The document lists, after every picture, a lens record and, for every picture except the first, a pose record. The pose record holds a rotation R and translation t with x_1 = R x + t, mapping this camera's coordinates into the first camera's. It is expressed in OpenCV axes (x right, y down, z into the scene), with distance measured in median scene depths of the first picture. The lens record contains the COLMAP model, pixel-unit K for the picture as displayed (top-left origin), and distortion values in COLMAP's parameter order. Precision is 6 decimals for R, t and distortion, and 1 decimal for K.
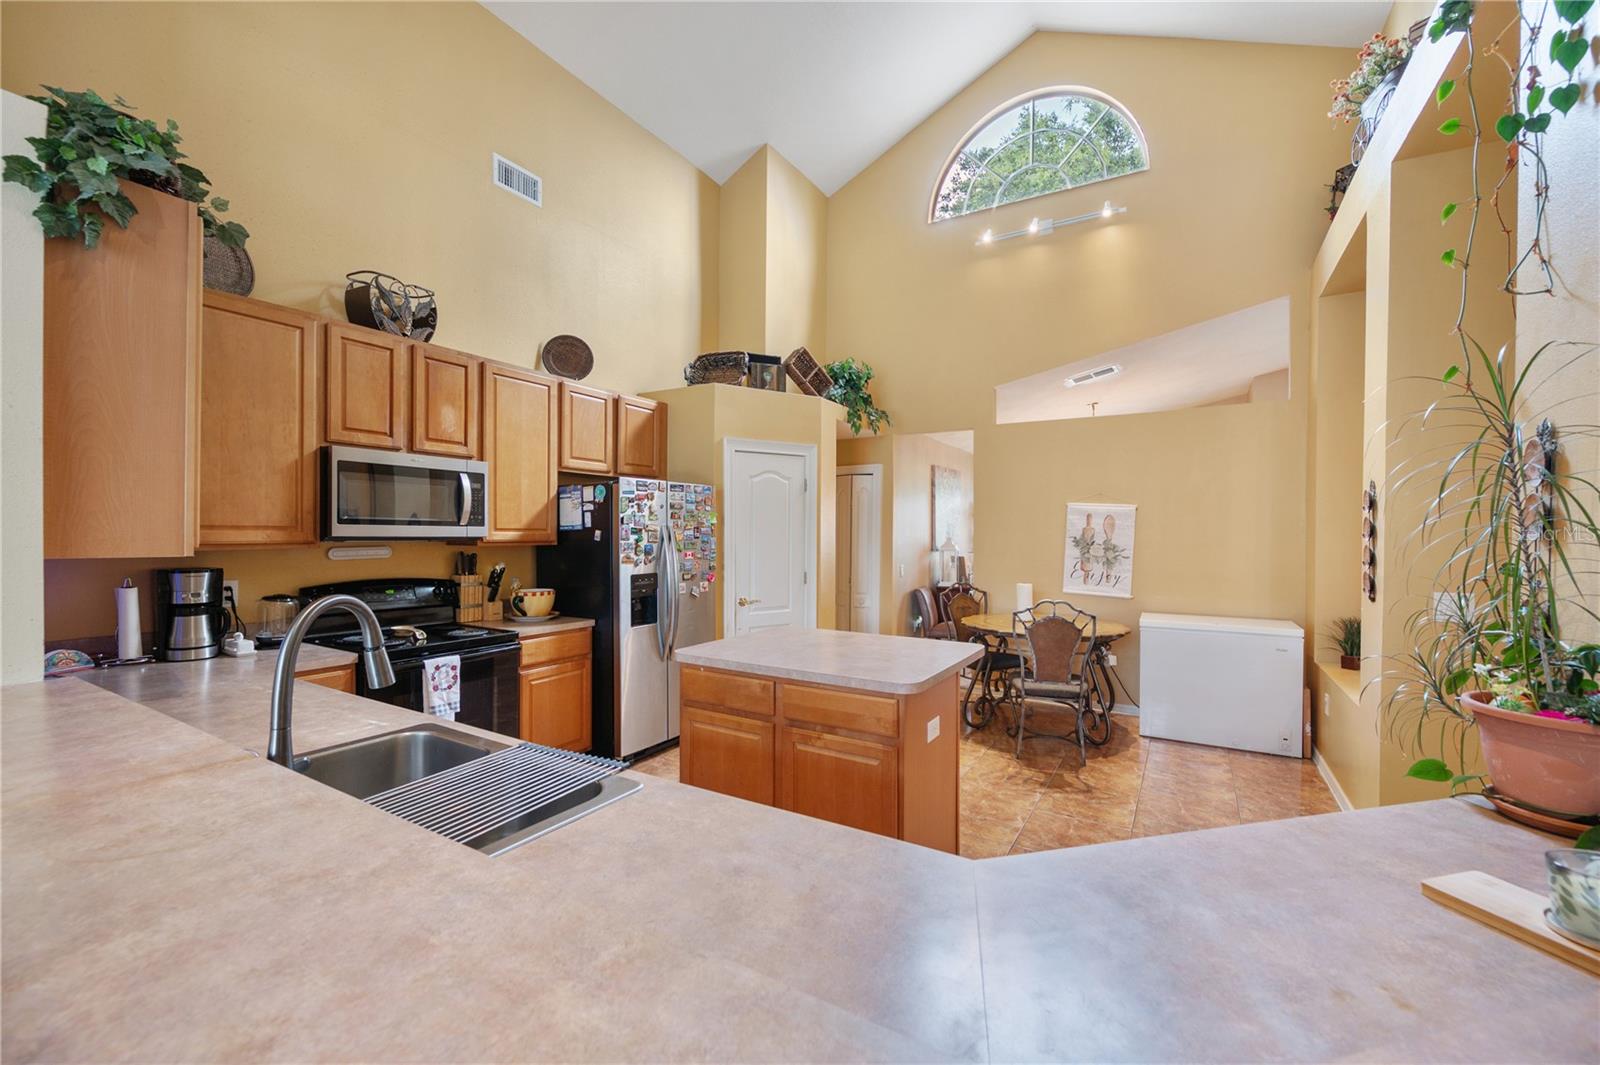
lens RADIAL K [[638.8, 0, 802.3], [0, 638.8, 544.0], [0, 0, 1]] dist [0.004750, 0.000055]
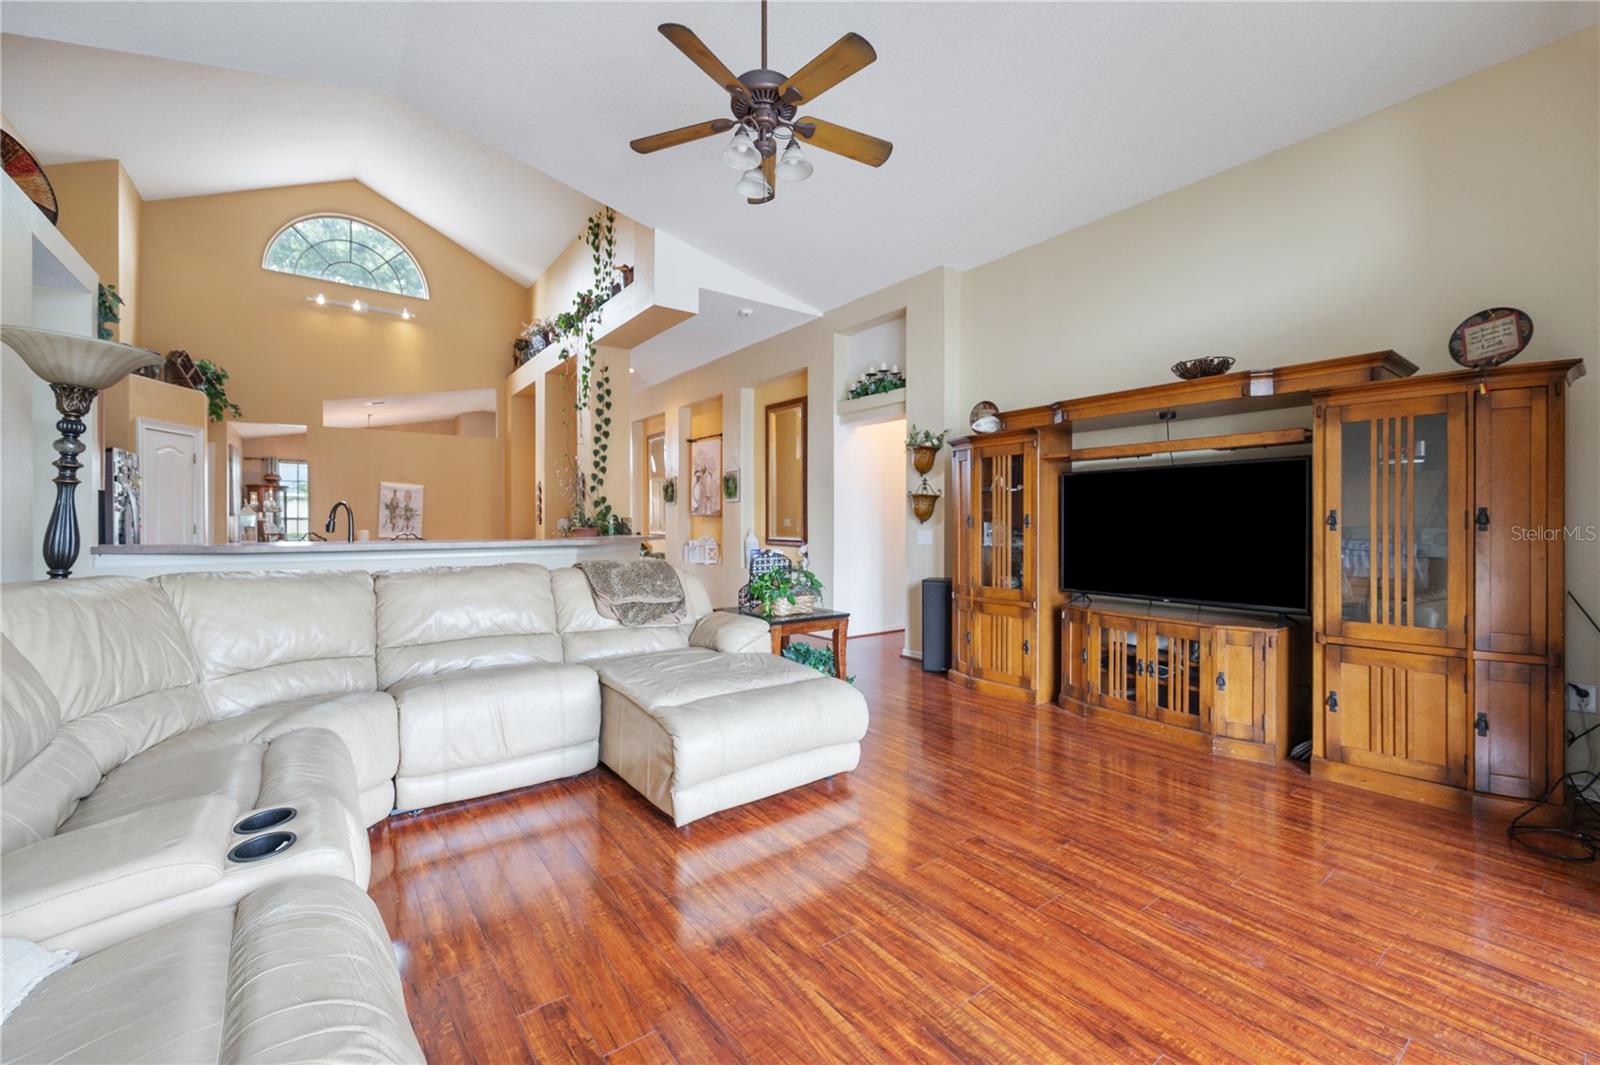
lens RADIAL K [[638.8, 0, 802.6], [0, 638.8, 527.6], [0, 0, 1]] dist [0.004750, 0.000055]
pose [[0.372291, -0.012708, 0.928029, -0.712184], [0.009949, 0.999903, 0.009701, 0.047117], [-0.928063, 0.005622, 0.372381, -0.614411]]
